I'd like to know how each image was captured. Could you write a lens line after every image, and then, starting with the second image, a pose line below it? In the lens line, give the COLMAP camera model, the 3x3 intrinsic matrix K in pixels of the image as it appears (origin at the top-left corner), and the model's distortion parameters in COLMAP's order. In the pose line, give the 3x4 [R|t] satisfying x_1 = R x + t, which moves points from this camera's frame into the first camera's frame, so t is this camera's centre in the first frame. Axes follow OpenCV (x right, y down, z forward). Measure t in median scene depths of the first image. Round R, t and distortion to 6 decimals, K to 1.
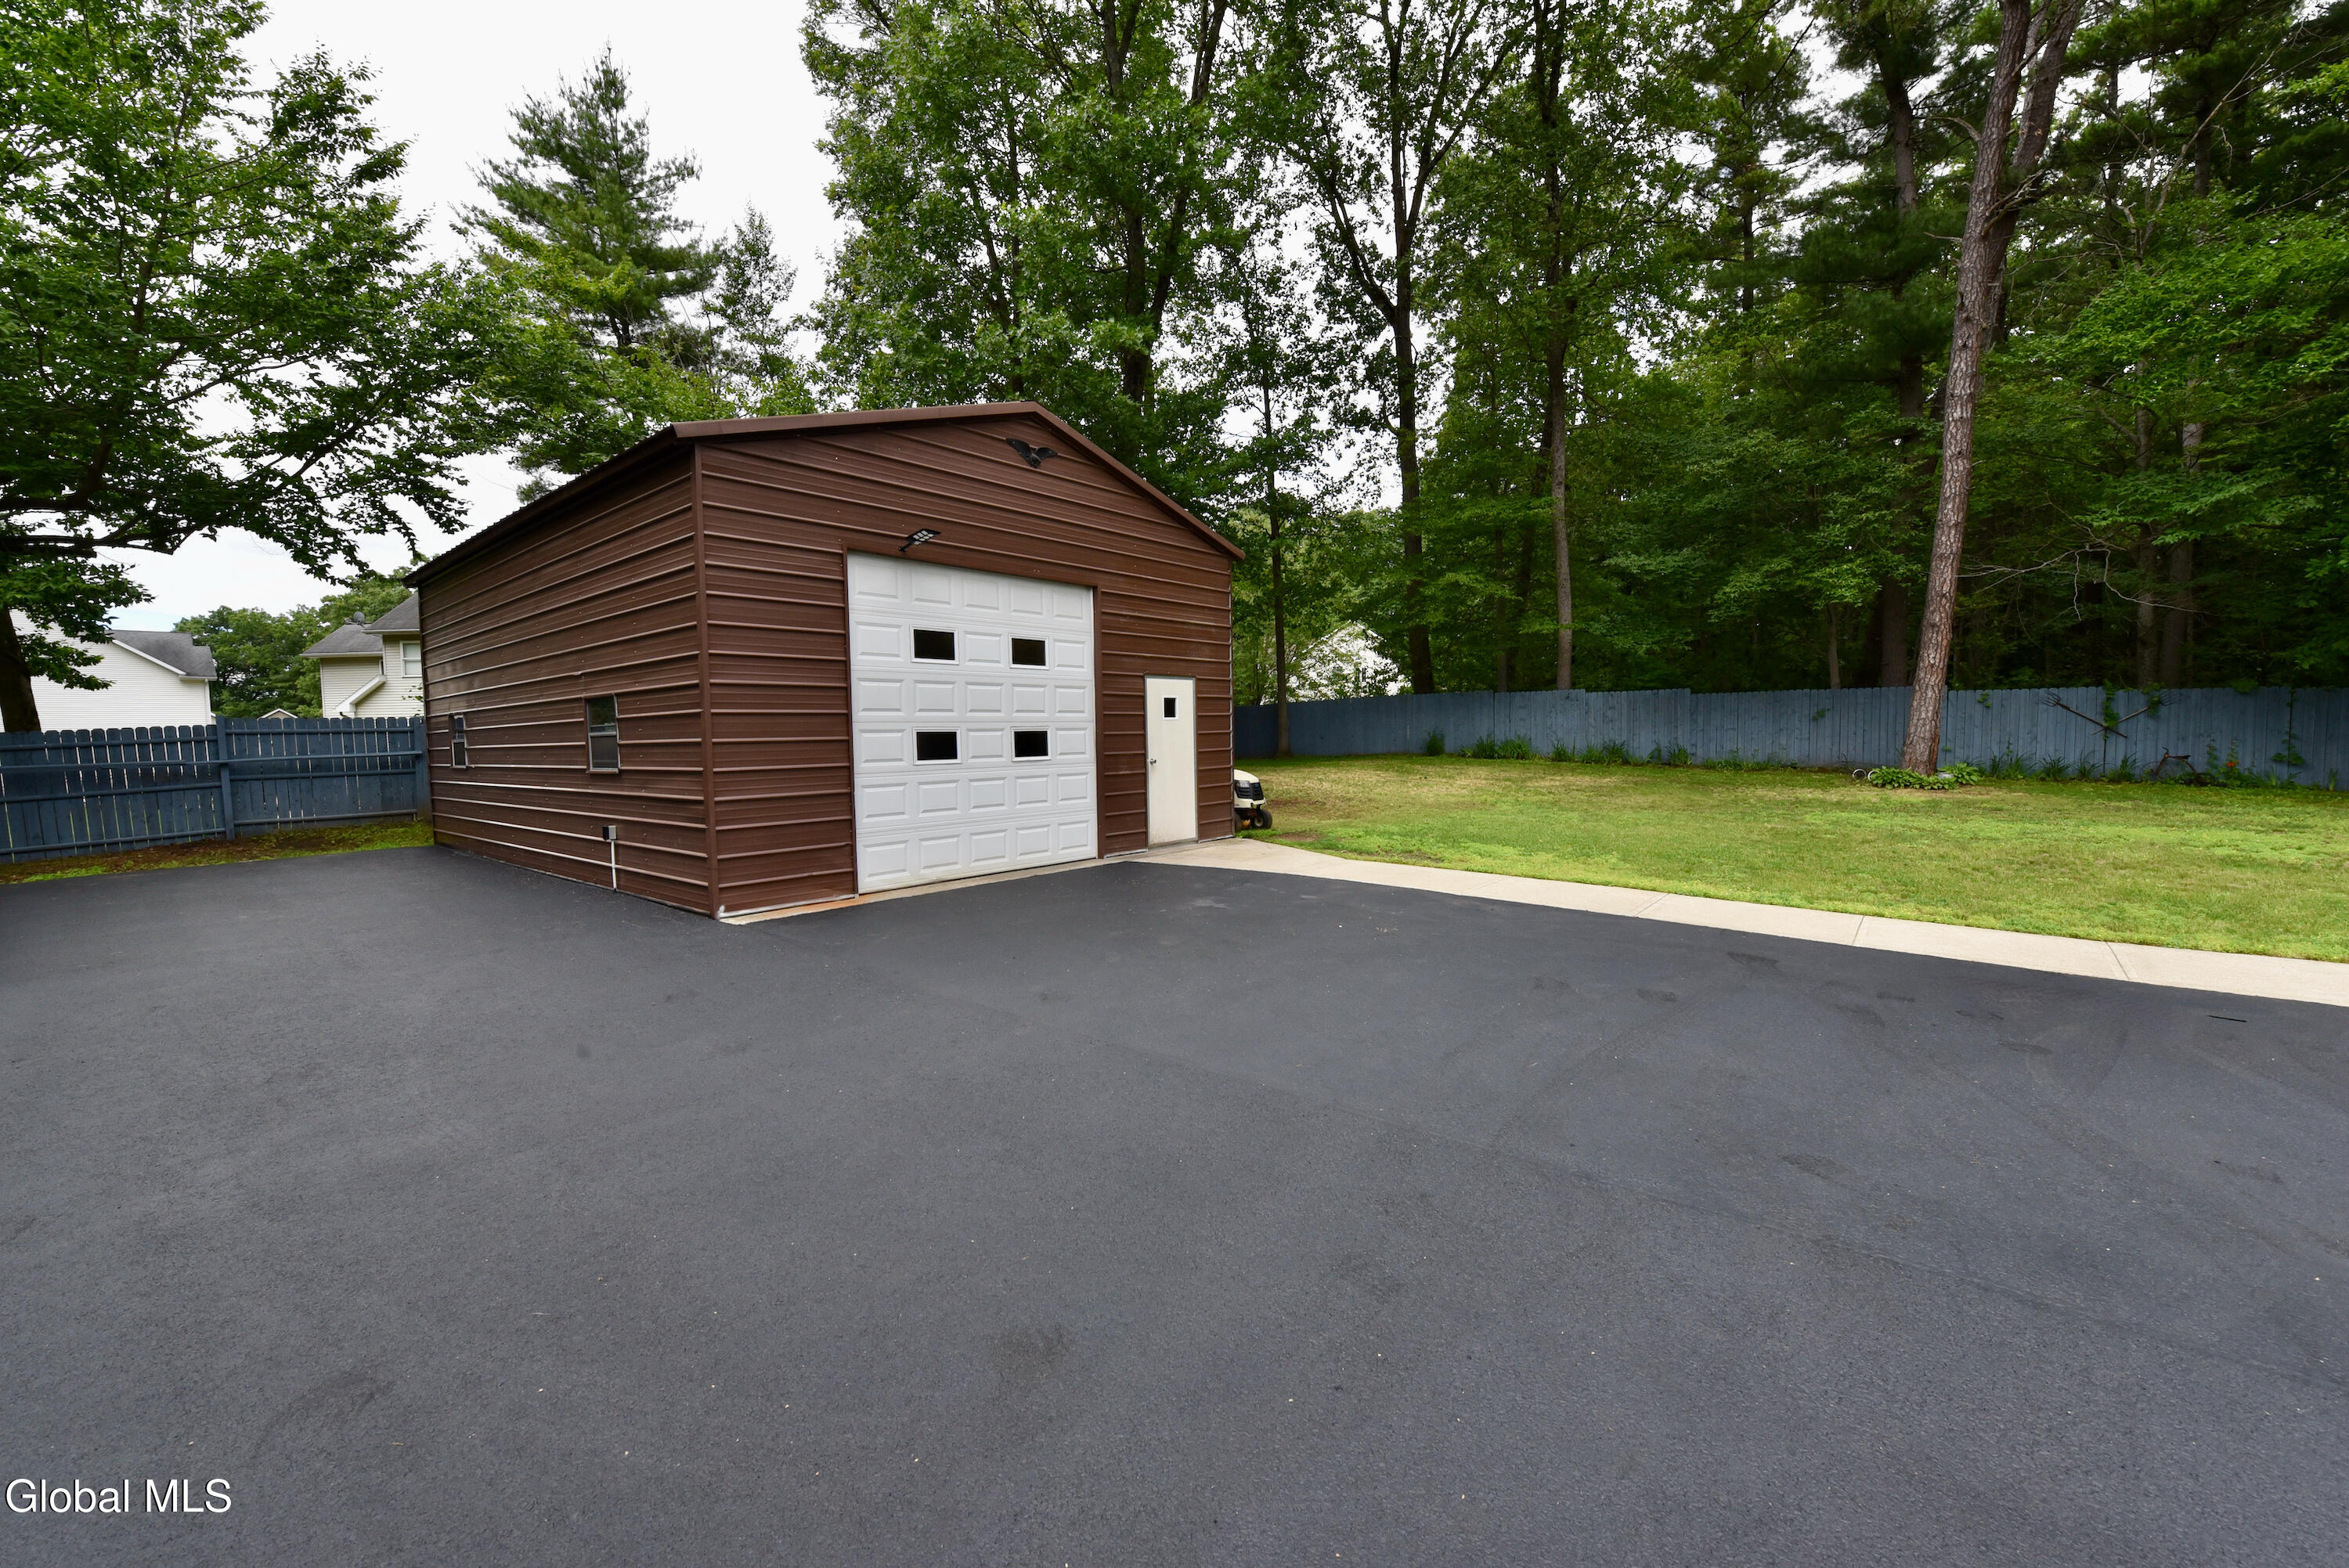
lens RADIAL K [[960.8, 0, 1157.4], [0, 960.8, 781.4], [0, 0, 1]] dist [-0.013755, -0.003484]
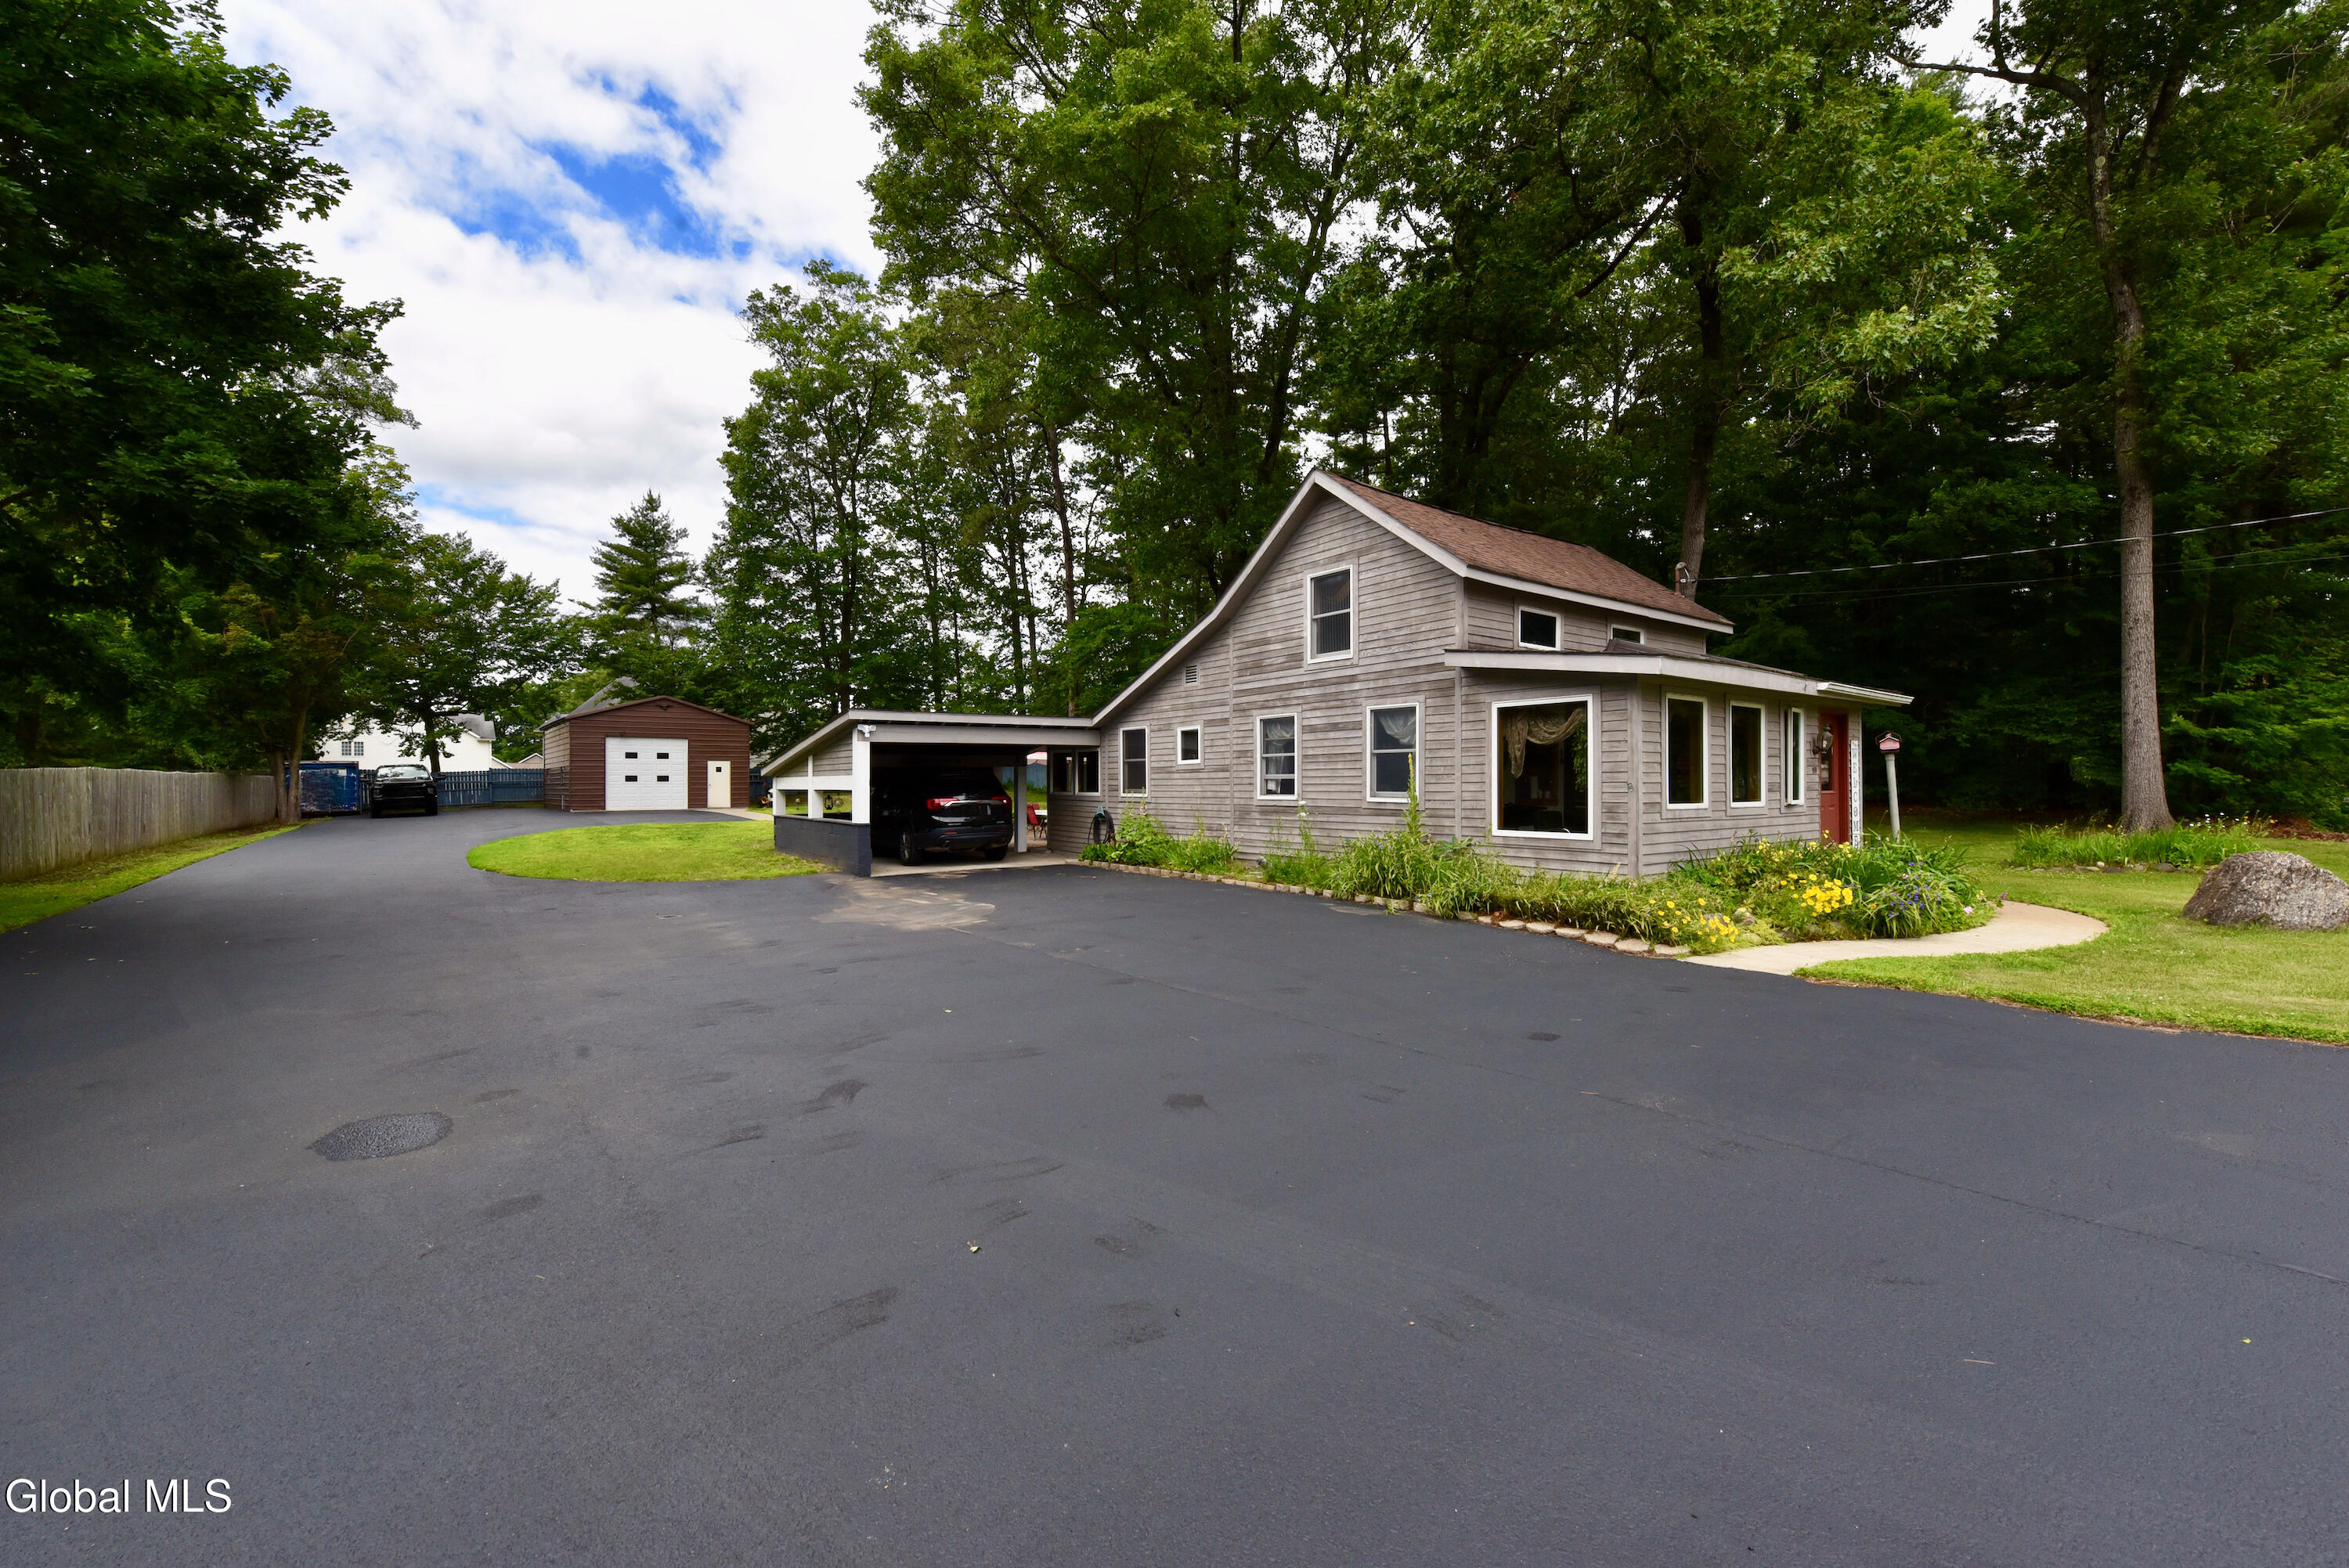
lens RADIAL K [[960.8, 0, 1171.2], [0, 960.8, 791.6], [0, 0, 1]] dist [-0.013755, -0.003484]
pose [[0.981718, 0.015327, -0.189720, 1.574044], [-0.021813, 0.999245, -0.032146, 0.055589], [0.189085, 0.035697, 0.981312, -1.460412]]
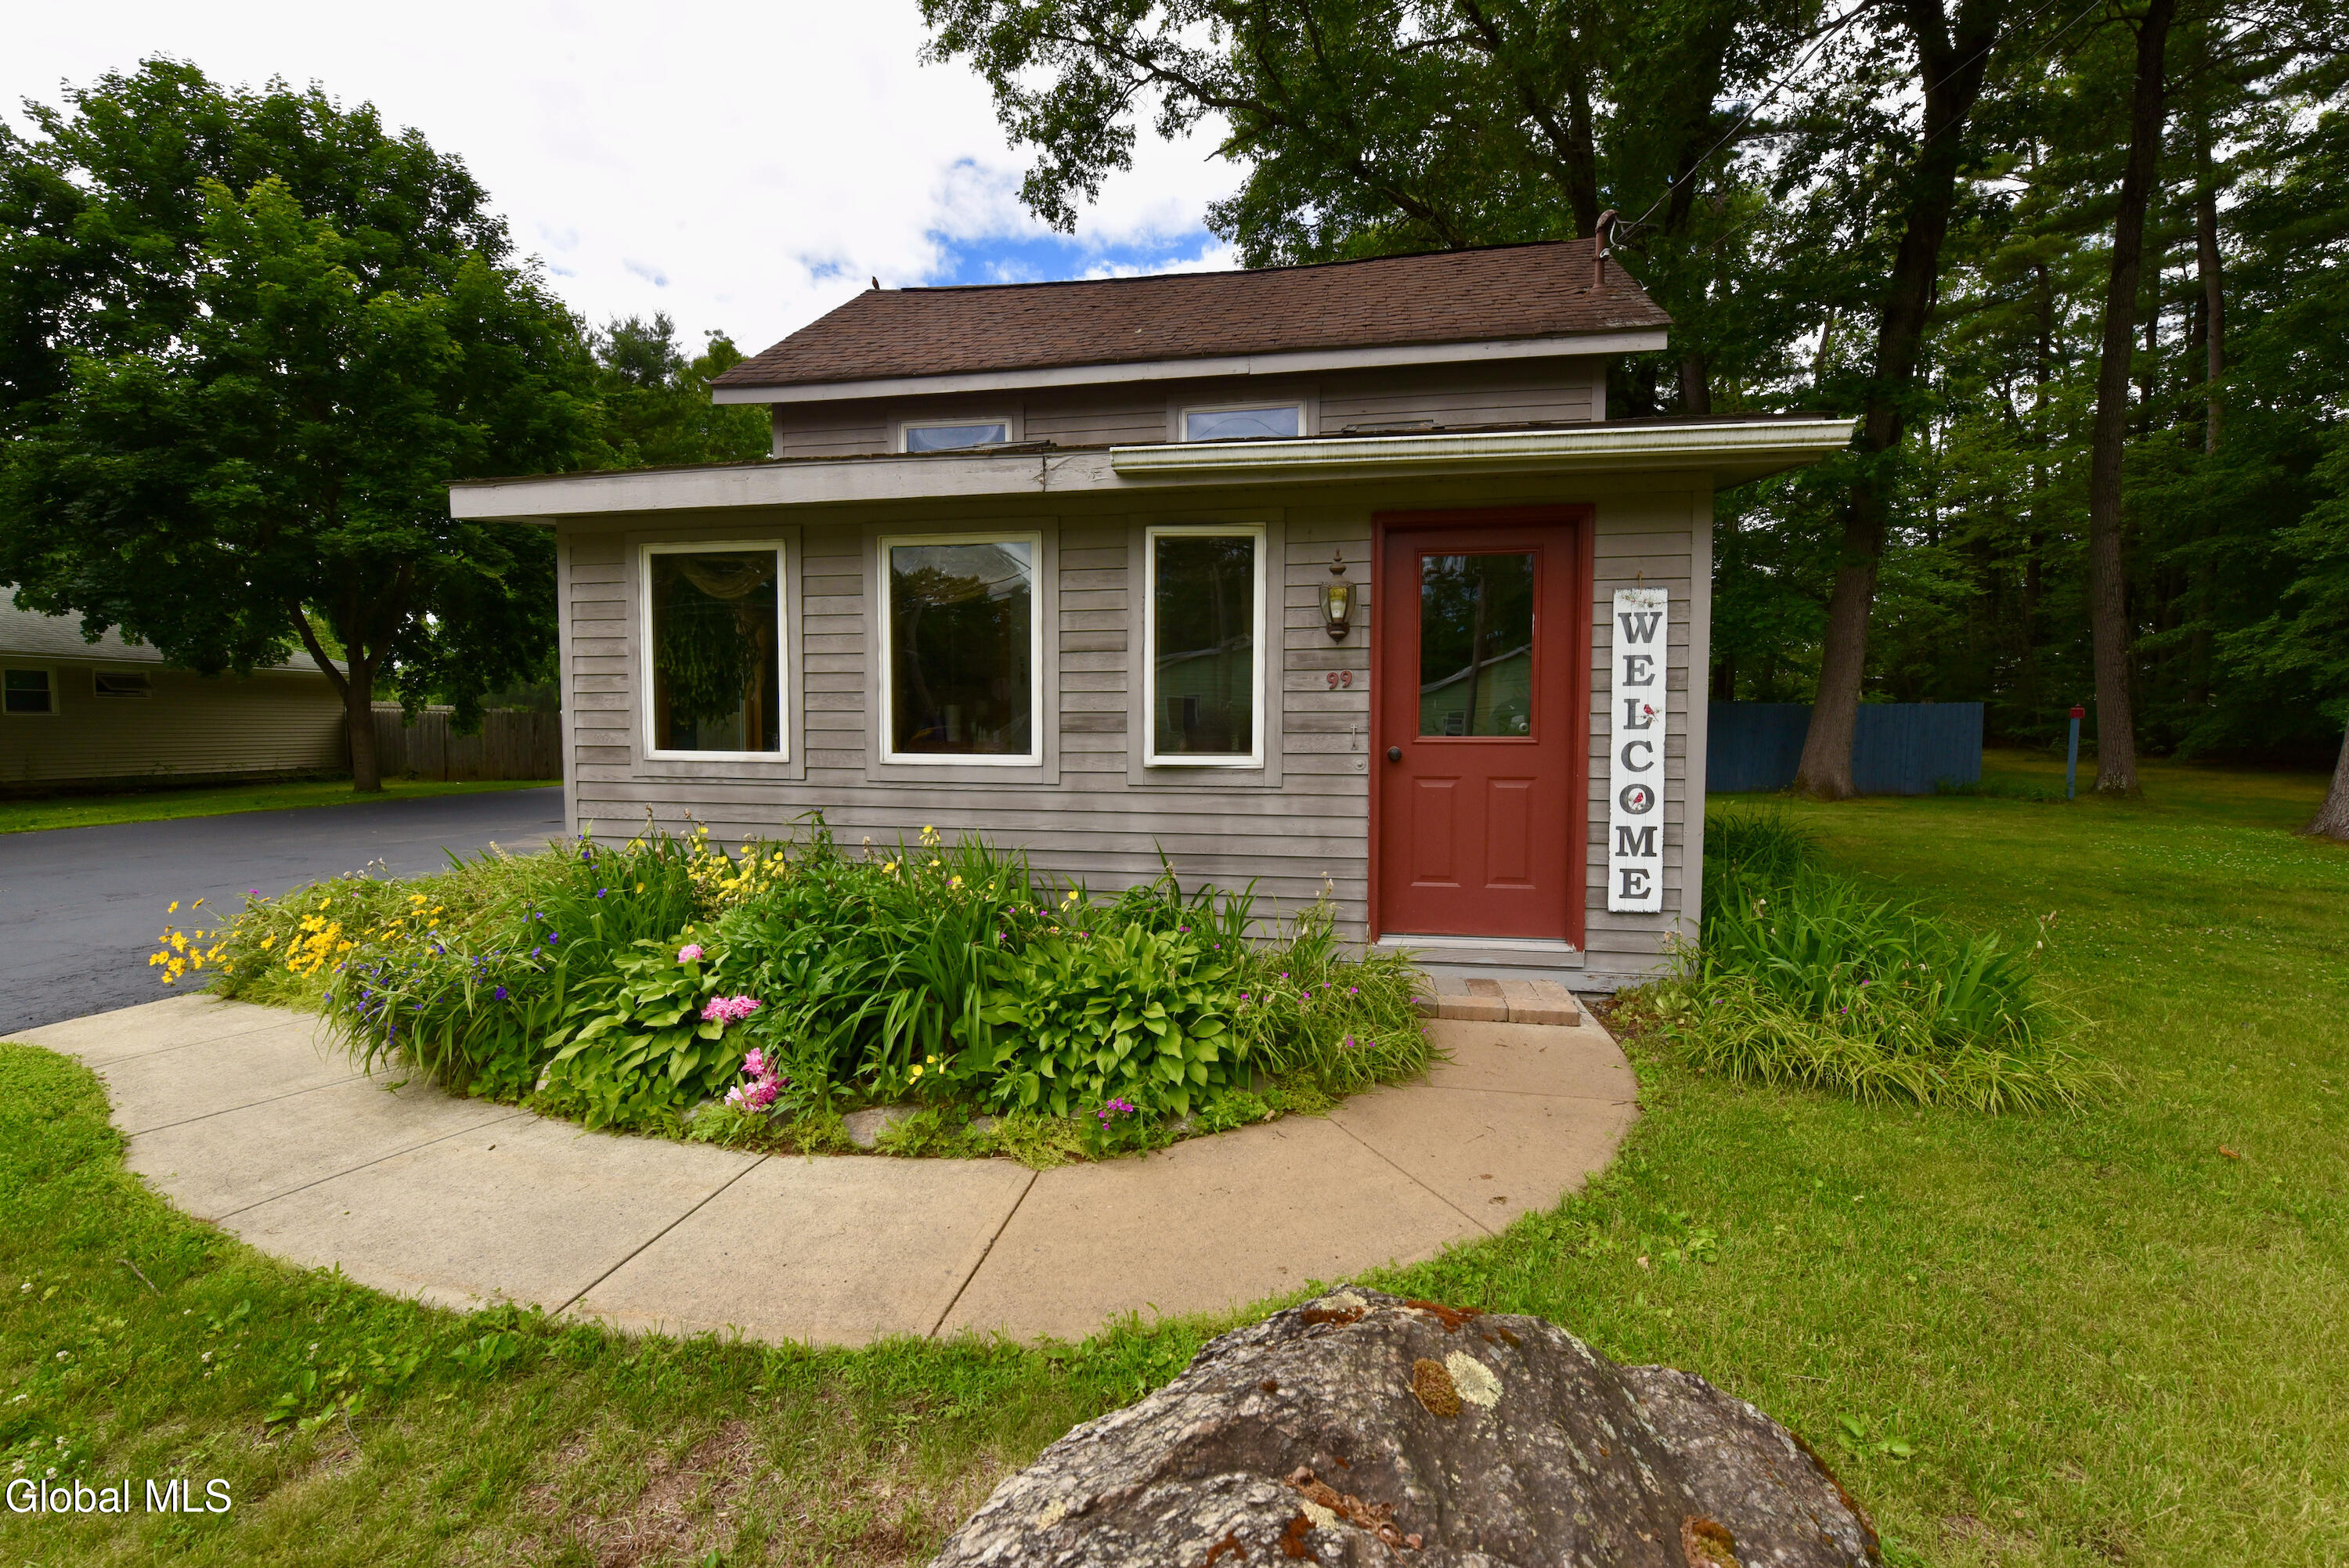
lens RADIAL K [[959.2, 0, 1142.4], [0, 959.2, 790.1], [0, 0, 1]] dist [-0.016214, -0.001195]
pose [[0.536168, 0.073982, -0.840863, 2.069845], [-0.052523, 0.997145, 0.054242, 0.028048], [0.842476, 0.015082, 0.538523, -0.908996]]
